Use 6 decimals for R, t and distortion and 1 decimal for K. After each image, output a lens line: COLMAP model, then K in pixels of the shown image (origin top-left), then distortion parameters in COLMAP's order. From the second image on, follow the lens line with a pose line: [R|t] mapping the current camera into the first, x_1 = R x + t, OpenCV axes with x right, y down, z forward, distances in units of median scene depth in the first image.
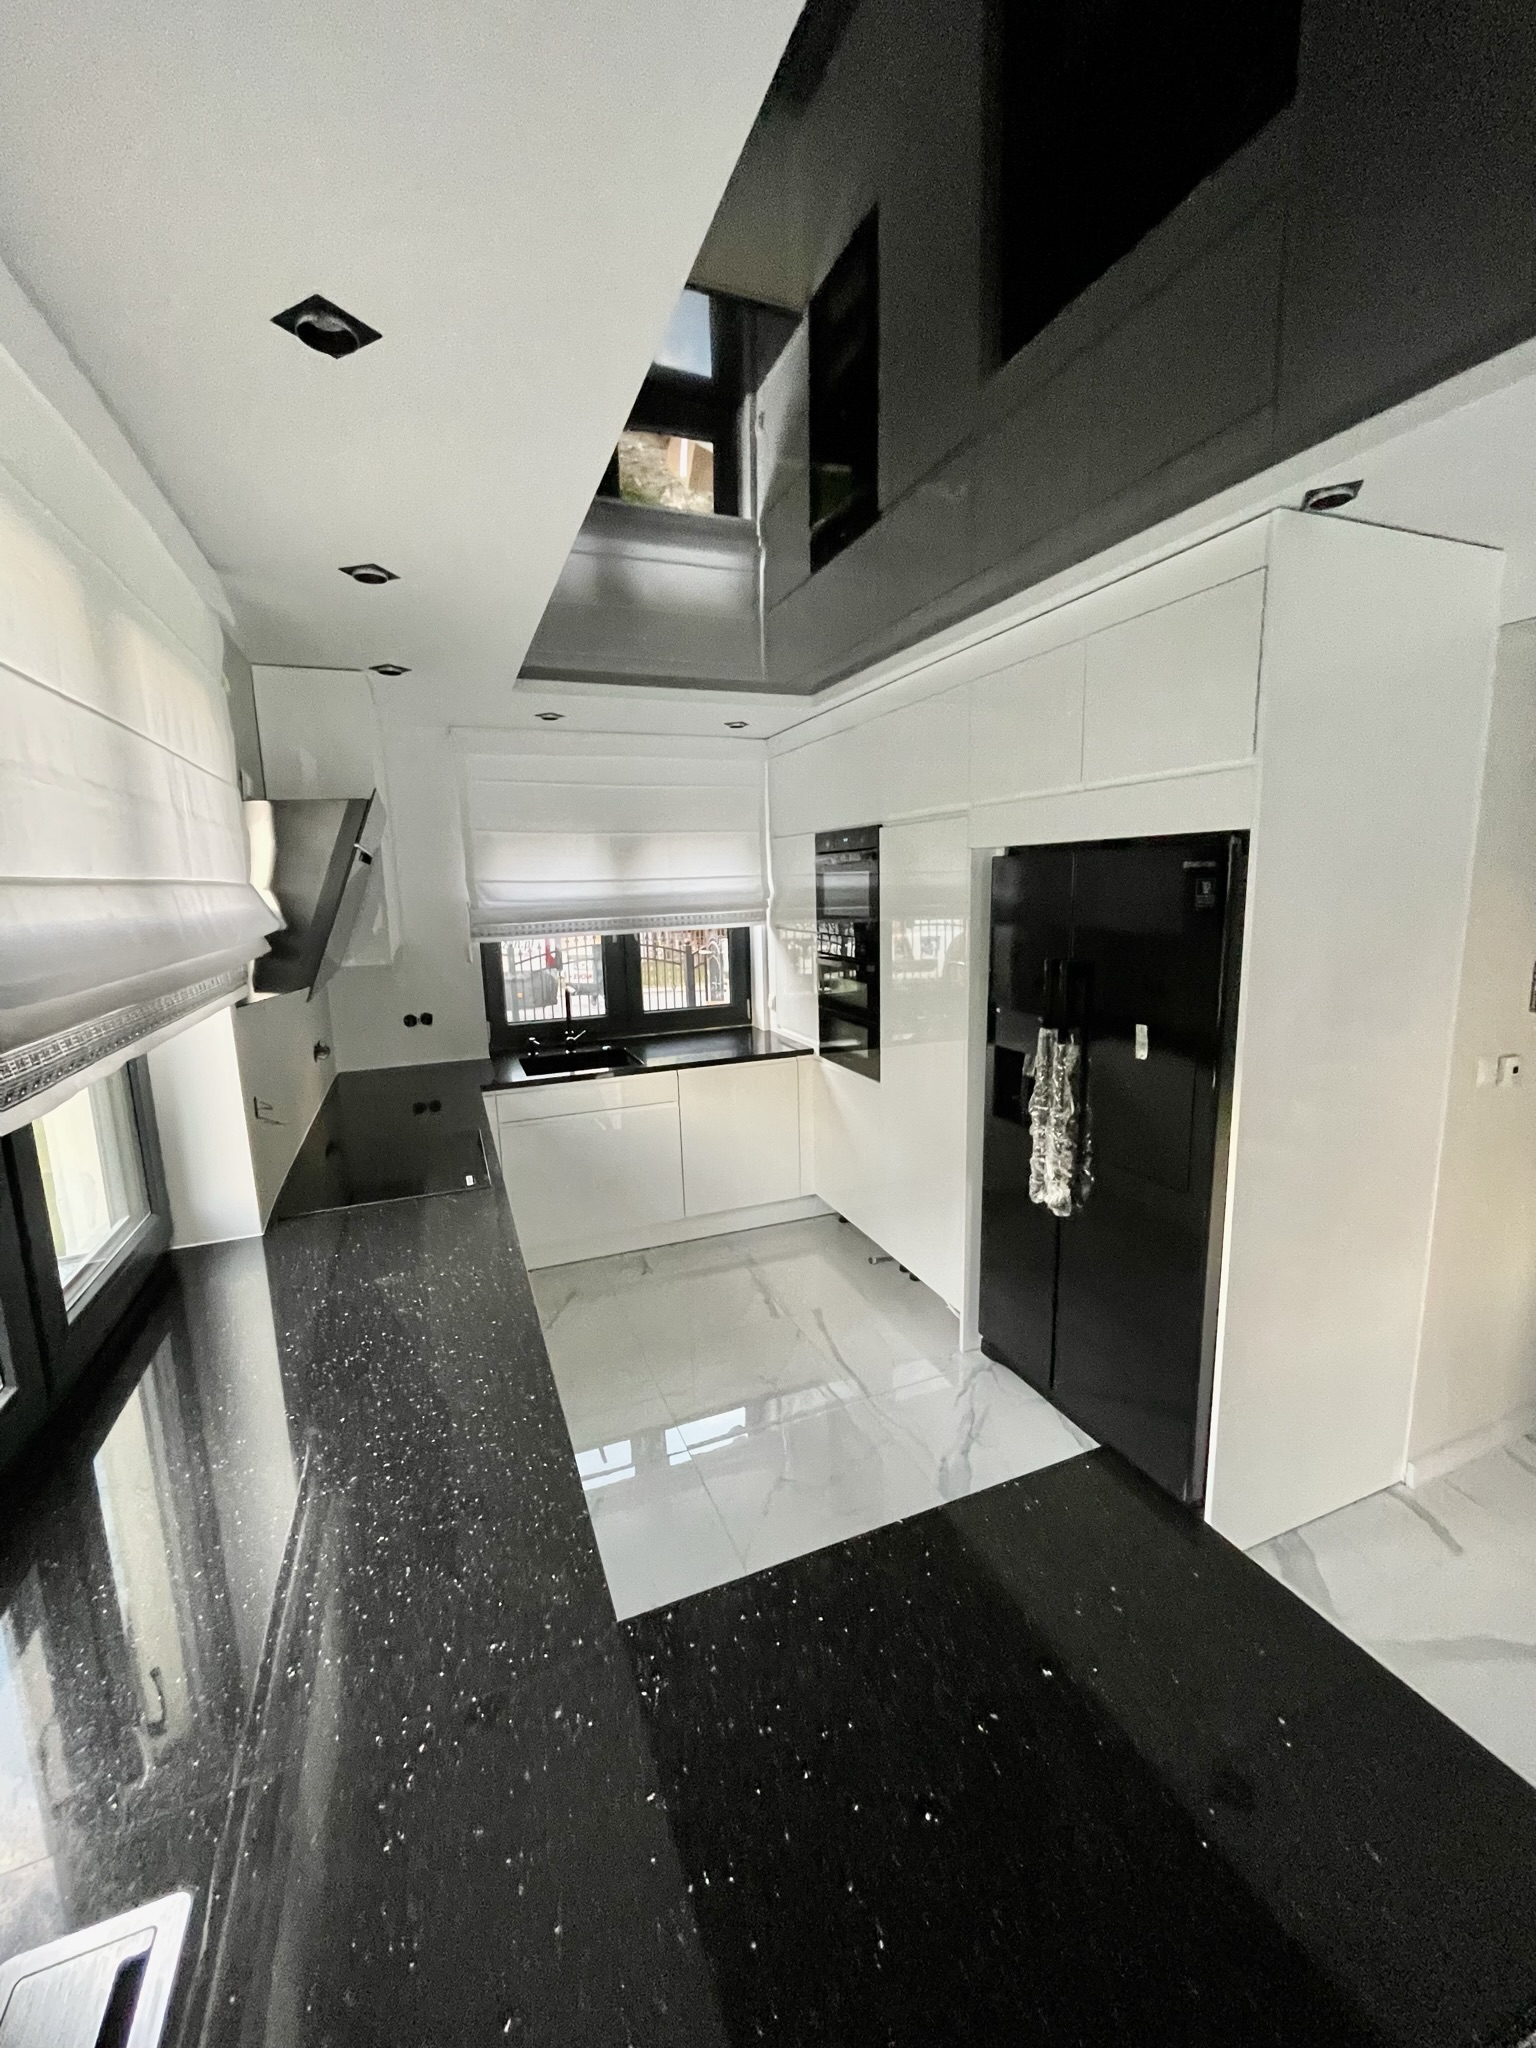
lens RADIAL K [[832.9, 0, 771.4], [0, 832.9, 1020.9], [0, 0, 1]] dist [-0.003472, 0.000149]
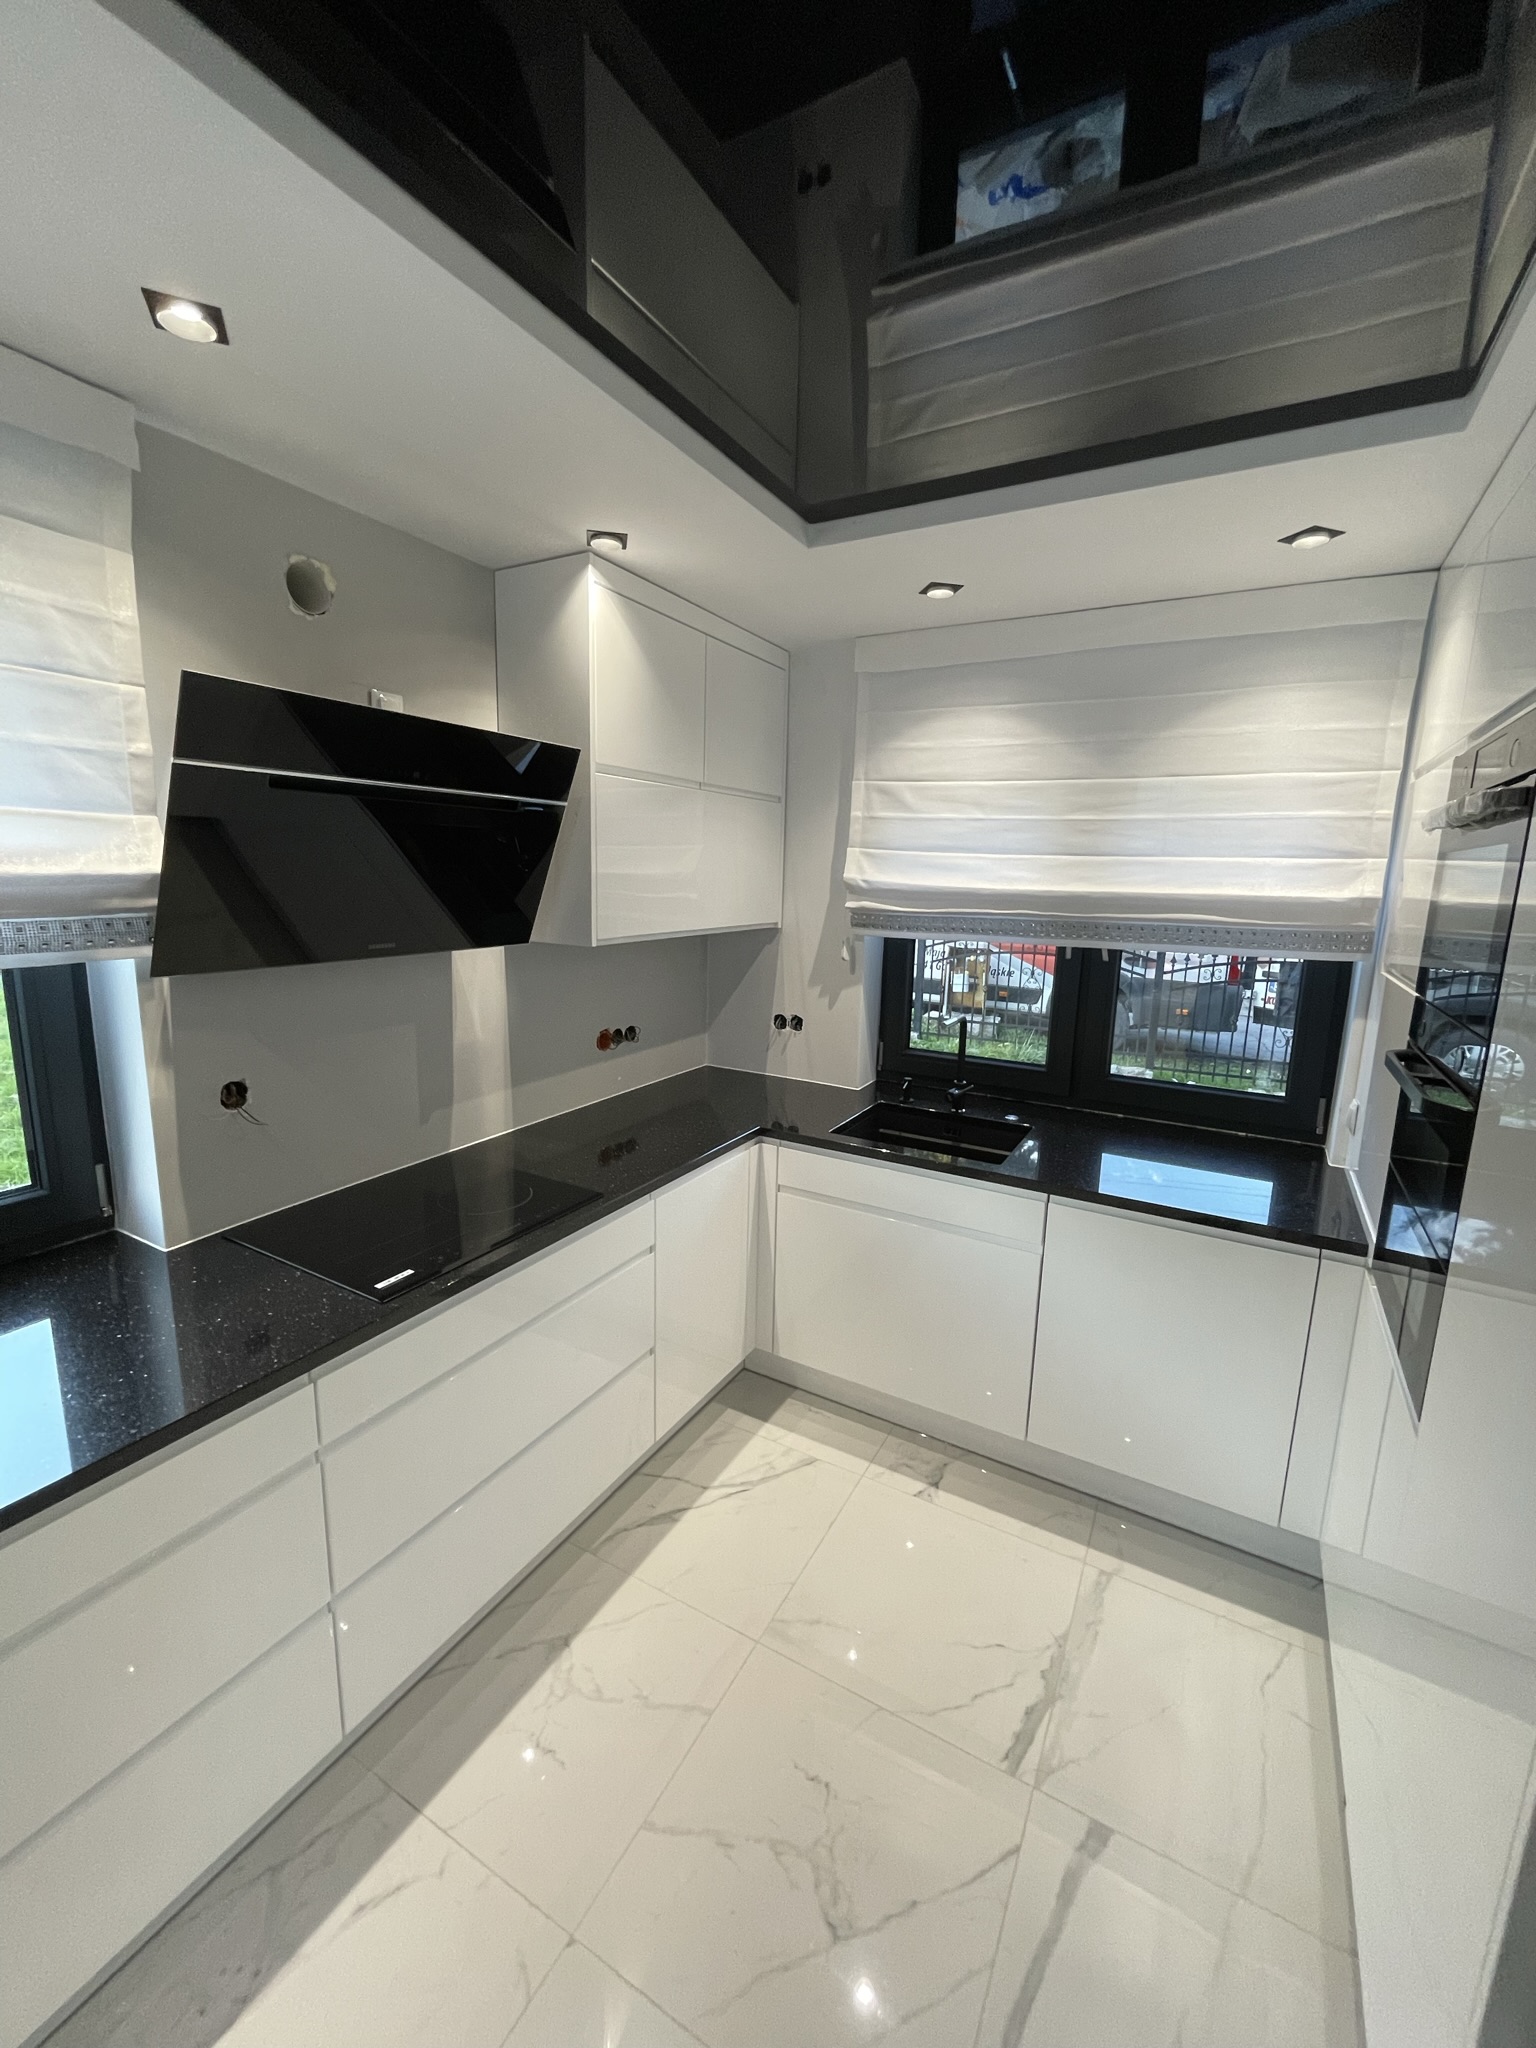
lens RADIAL K [[832.9, 0, 771.4], [0, 832.9, 1020.9], [0, 0, 1]] dist [-0.003472, 0.000149]
pose [[0.621612, 0.182038, -0.761880, 0.190650], [-0.172544, 0.980553, 0.093509, -0.080664], [0.764086, 0.073331, 0.640933, 0.512404]]
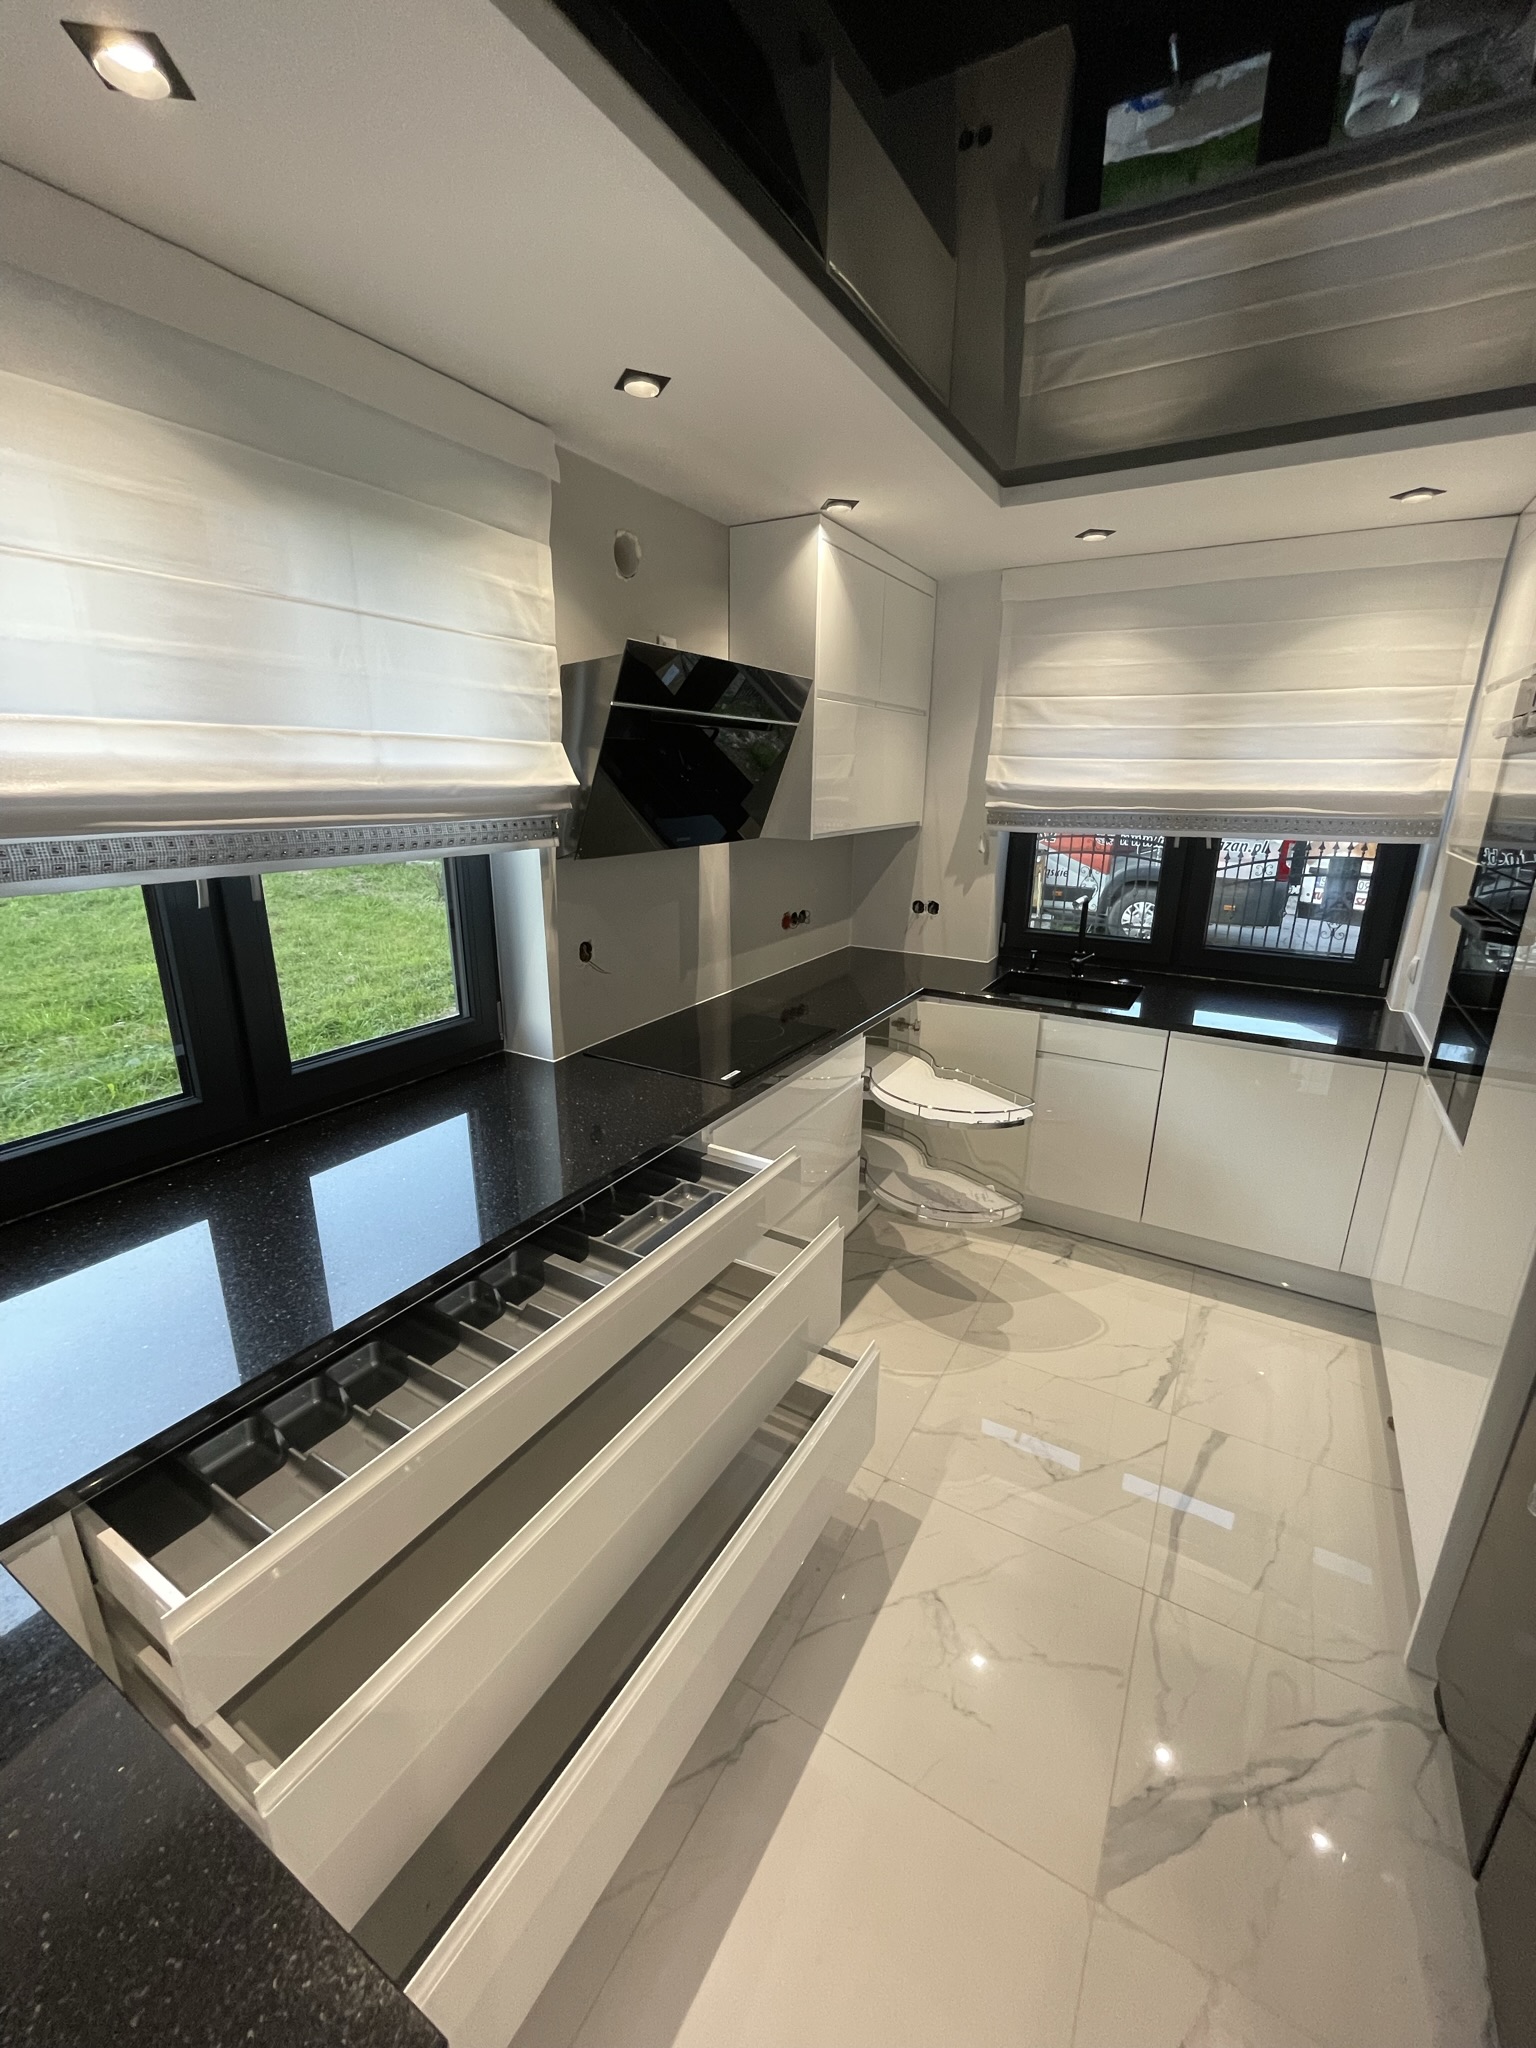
lens RADIAL K [[832.9, 0, 771.4], [0, 832.9, 1020.9], [0, 0, 1]] dist [-0.003472, 0.000149]
pose [[0.607963, 0.255870, -0.751606, 0.233037], [-0.158507, 0.966706, 0.200883, -0.041851], [0.777982, -0.002995, 0.628279, 0.288194]]
